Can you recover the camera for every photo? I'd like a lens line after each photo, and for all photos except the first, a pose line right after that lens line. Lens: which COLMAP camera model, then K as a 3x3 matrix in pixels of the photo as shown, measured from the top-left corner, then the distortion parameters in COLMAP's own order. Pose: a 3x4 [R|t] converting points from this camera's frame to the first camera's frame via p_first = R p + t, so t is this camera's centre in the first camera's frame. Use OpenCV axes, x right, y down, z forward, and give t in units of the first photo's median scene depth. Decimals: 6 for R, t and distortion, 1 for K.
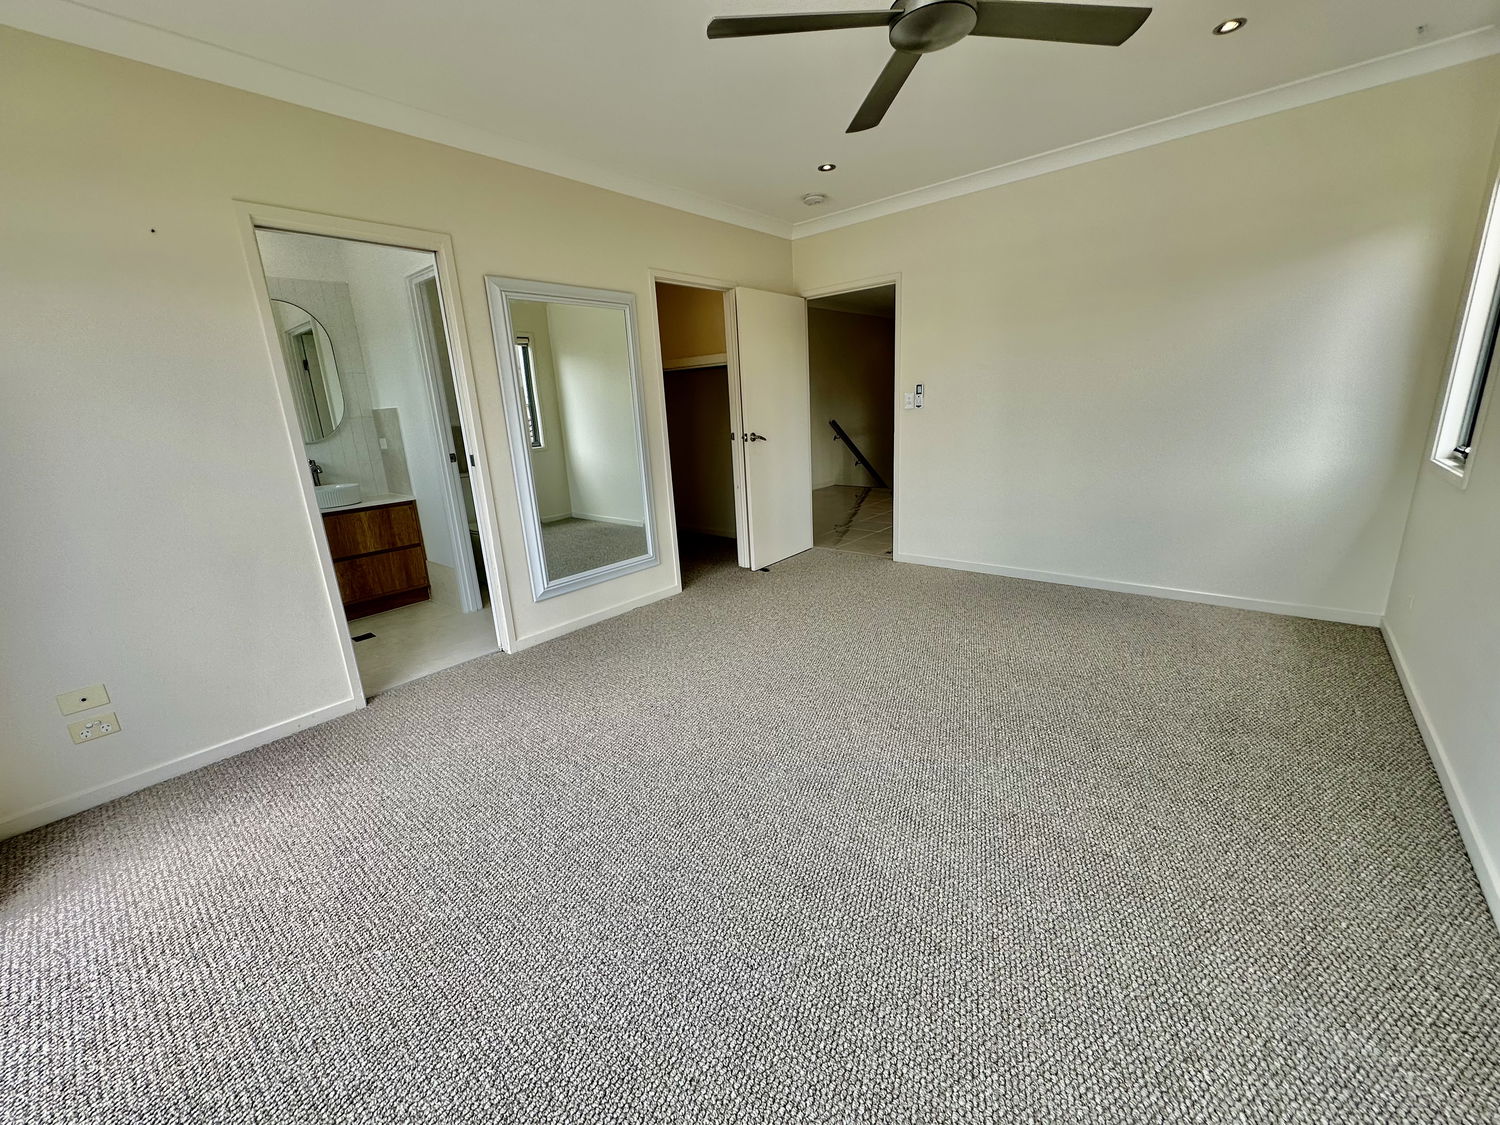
lens RADIAL K [[598.1, 0, 750.0], [0, 598.1, 562.5], [0, 0, 1]] dist [0.000405, 0.000379]
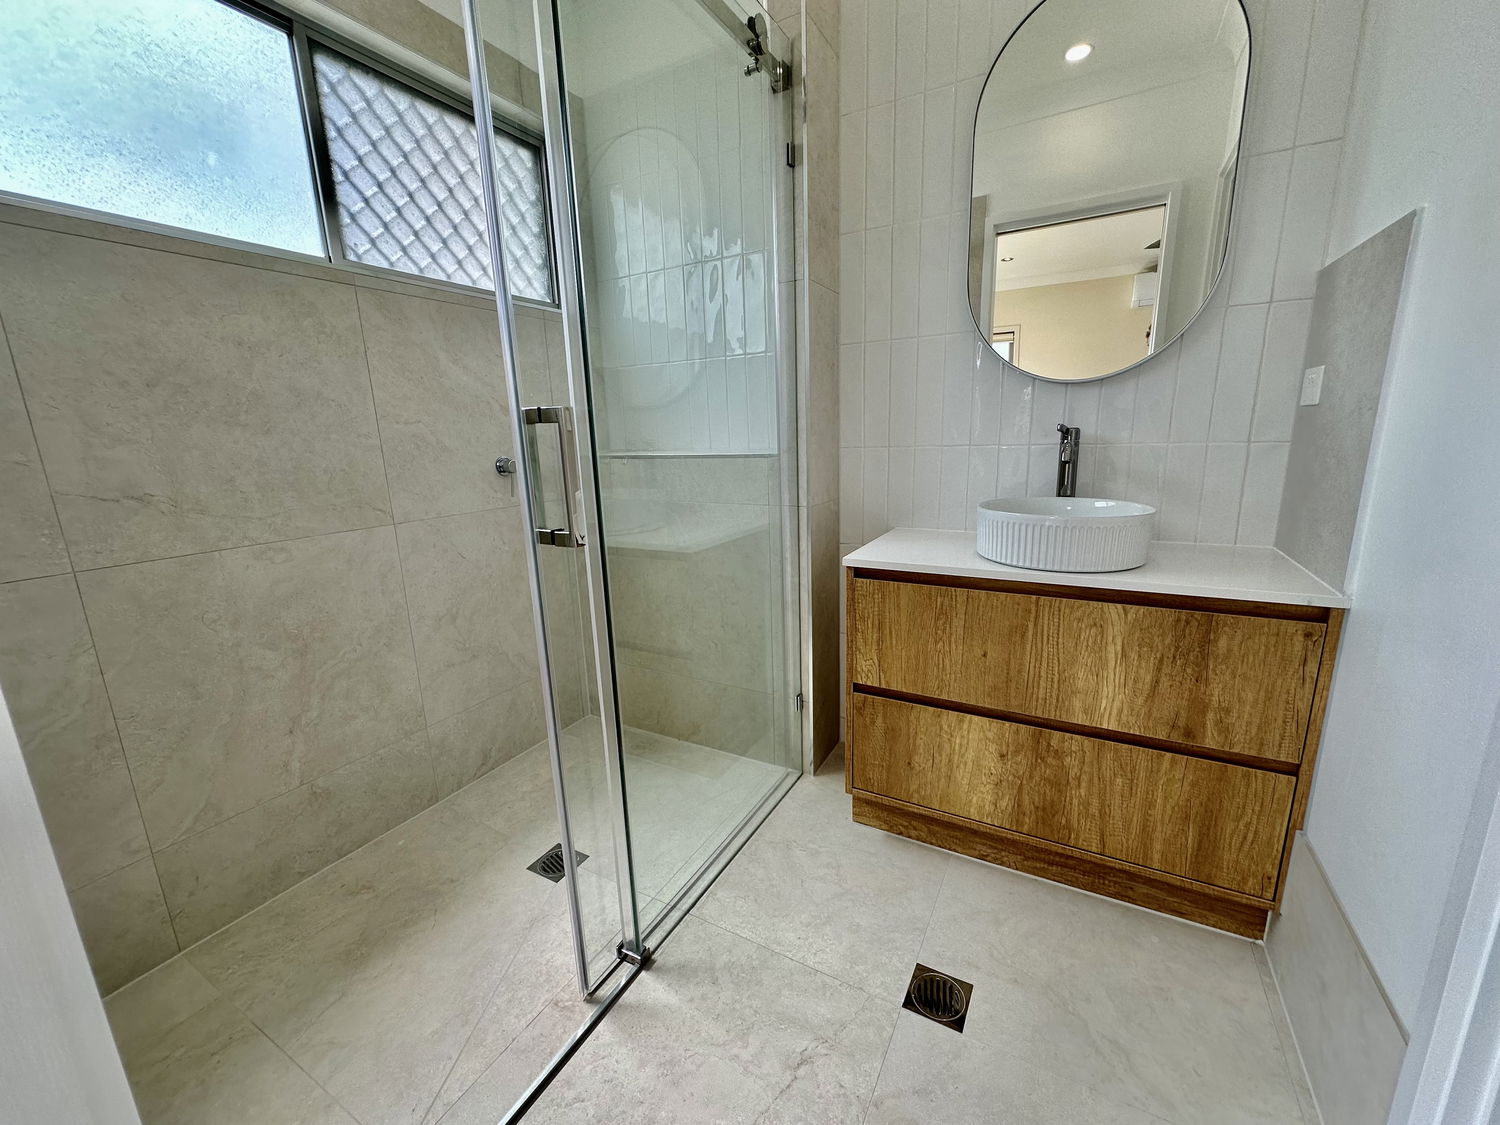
lens RADIAL K [[598.1, 0, 750.0], [0, 598.1, 562.5], [0, 0, 1]] dist [0.000405, 0.000379]
pose [[0.196412, 0.255146, -0.946743, -0.386797], [-0.230869, 0.950438, 0.208246, -0.119429], [0.952954, 0.177672, 0.245583, 0.714254]]
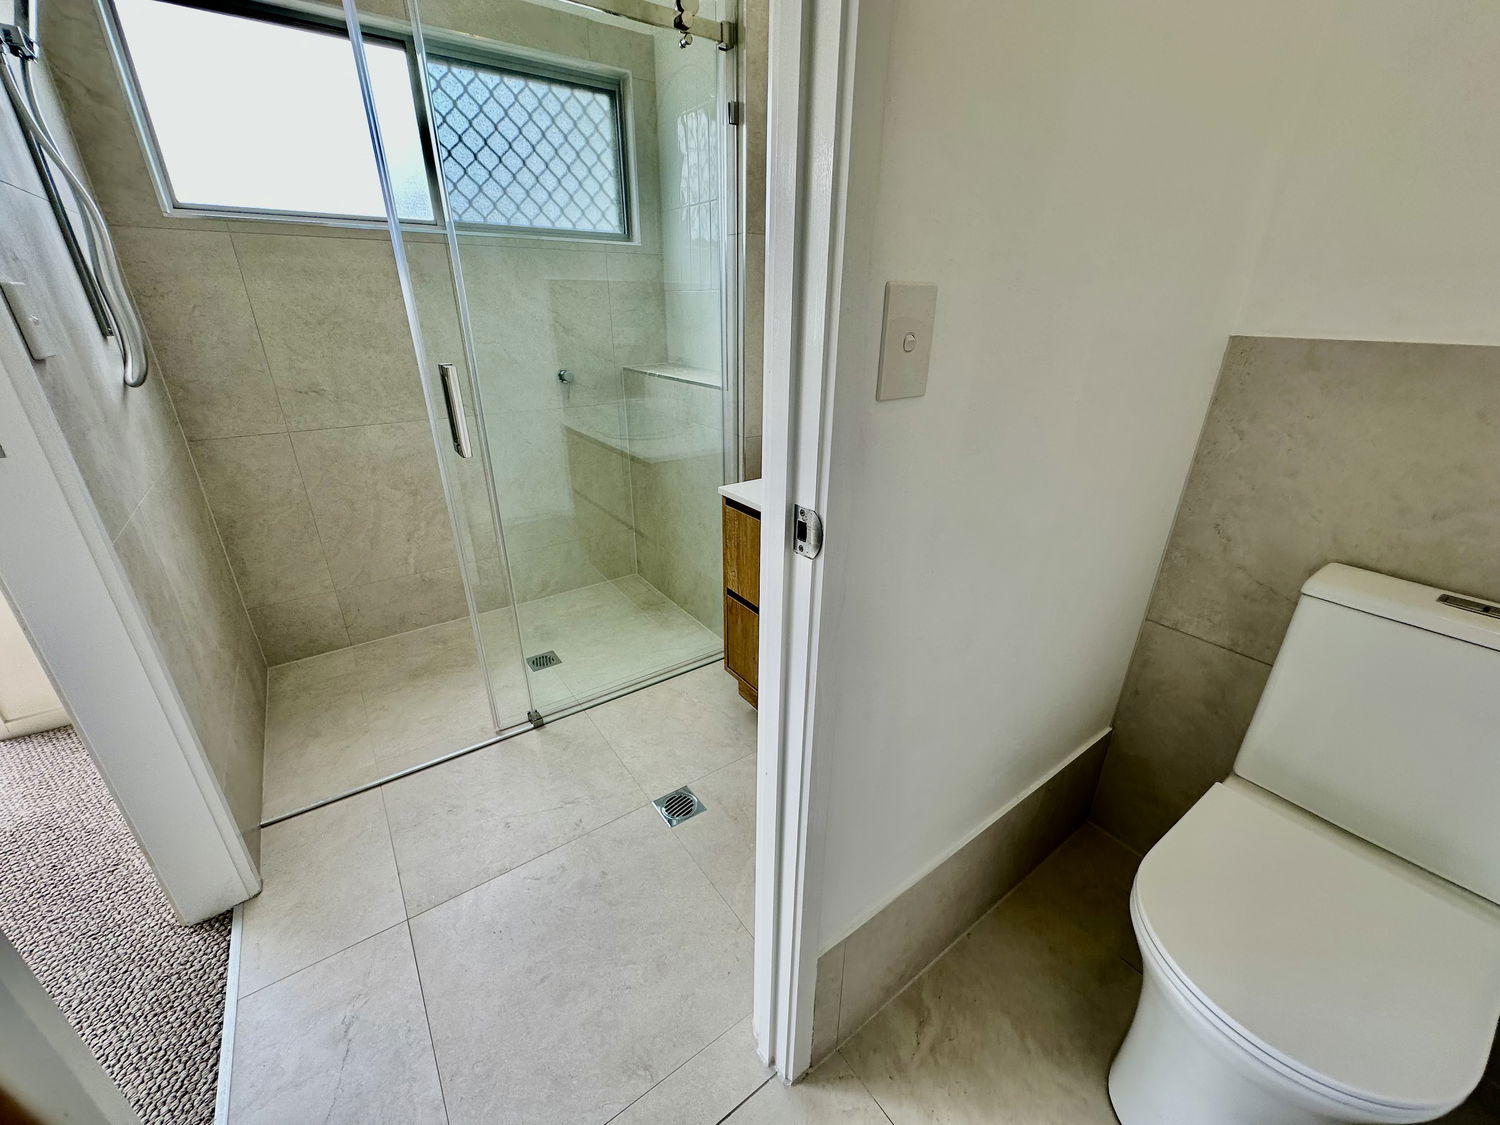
lens RADIAL K [[598.1, 0, 750.0], [0, 598.1, 562.5], [0, 0, 1]] dist [0.000405, 0.000379]
pose [[-0.243281, 0.428323, -0.870261, -0.315185], [-0.241200, 0.842319, 0.481998, -0.231075], [0.939488, 0.327168, -0.101609, 0.940325]]
